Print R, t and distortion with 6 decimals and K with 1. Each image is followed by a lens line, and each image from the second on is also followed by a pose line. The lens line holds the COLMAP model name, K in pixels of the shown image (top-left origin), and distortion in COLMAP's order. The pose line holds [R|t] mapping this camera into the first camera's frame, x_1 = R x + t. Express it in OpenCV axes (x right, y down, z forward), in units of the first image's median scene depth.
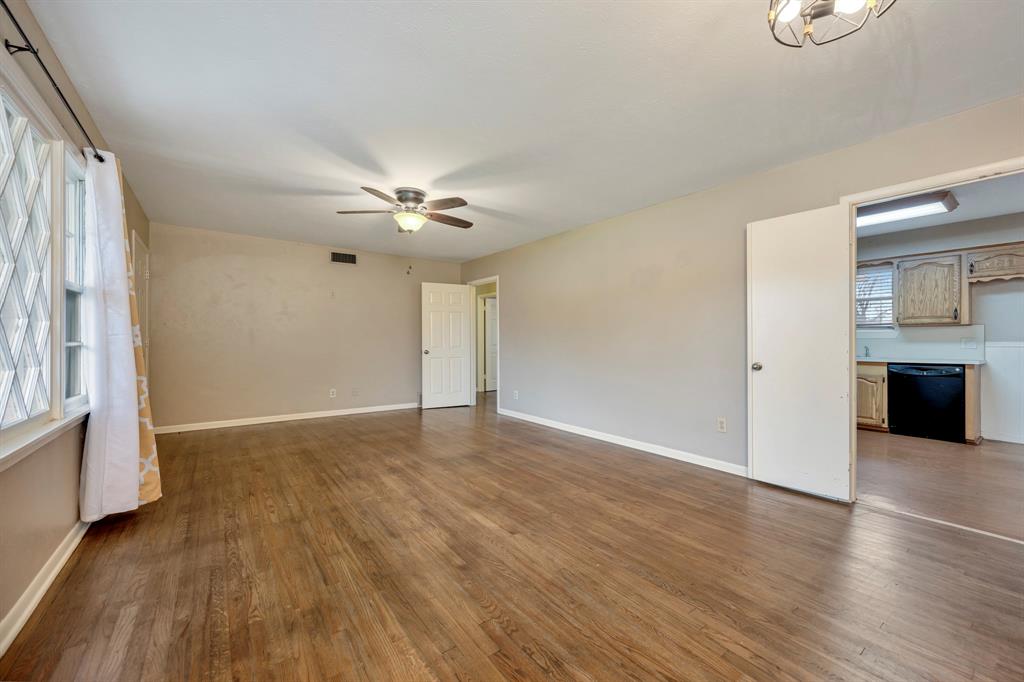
lens RADIAL K [[405.3, 0, 520.1], [0, 405.3, 340.1], [0, 0, 1]] dist [-0.000430, 0.000368]
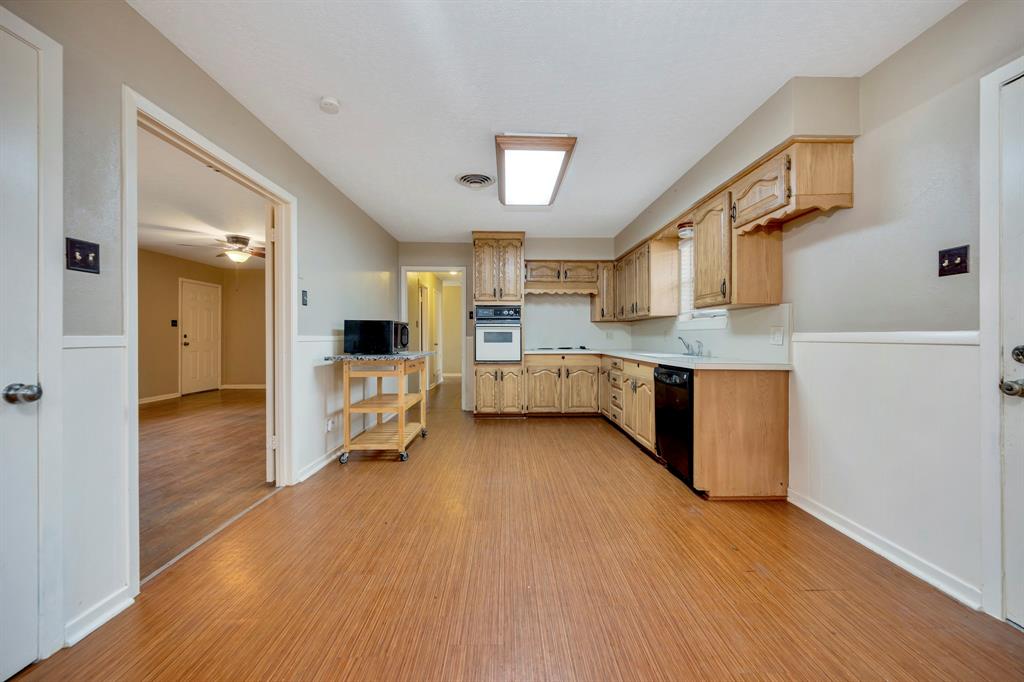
lens RADIAL K [[402.1, 0, 514.8], [0, 402.1, 333.4], [0, 0, 1]] dist [-0.000492, 0.000061]
pose [[0.811192, -0.005902, -0.584751, 1.245993], [0.005132, 0.999982, -0.002973, 0.004363], [0.584758, -0.000590, 0.811208, 0.326803]]
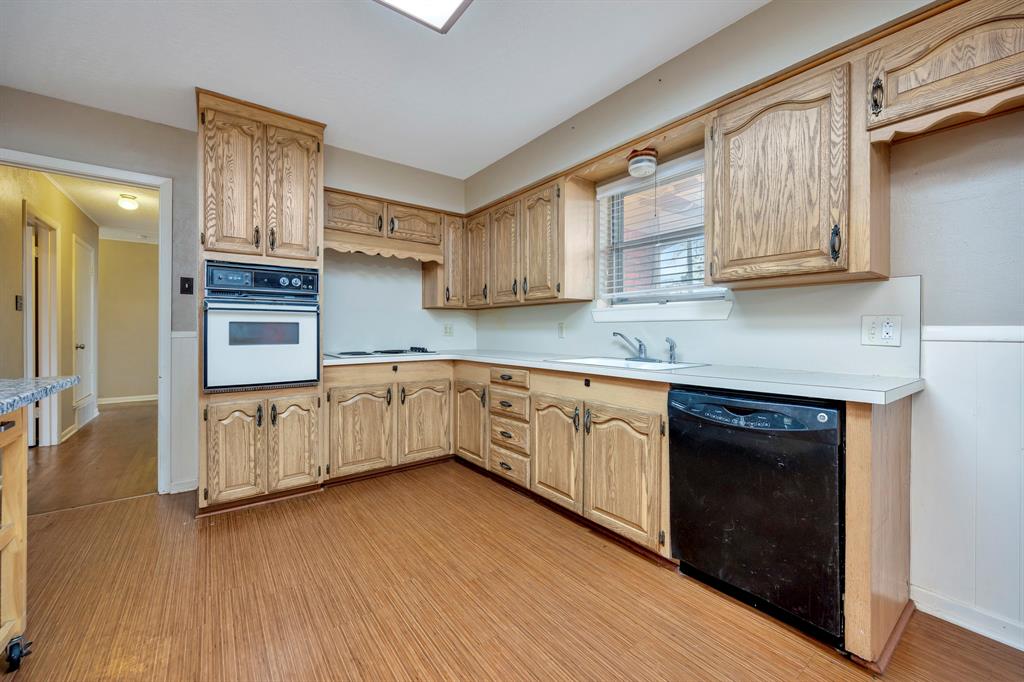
lens RADIAL K [[414.0, 0, 512.8], [0, 414.0, 328.9], [0, 0, 1]] dist [-0.002800, -0.000313]
pose [[0.999940, -0.001417, -0.010904, 0.858915], [0.001440, 0.999997, 0.002086, 0.005451], [0.010901, -0.002101, 0.999938, 0.694653]]
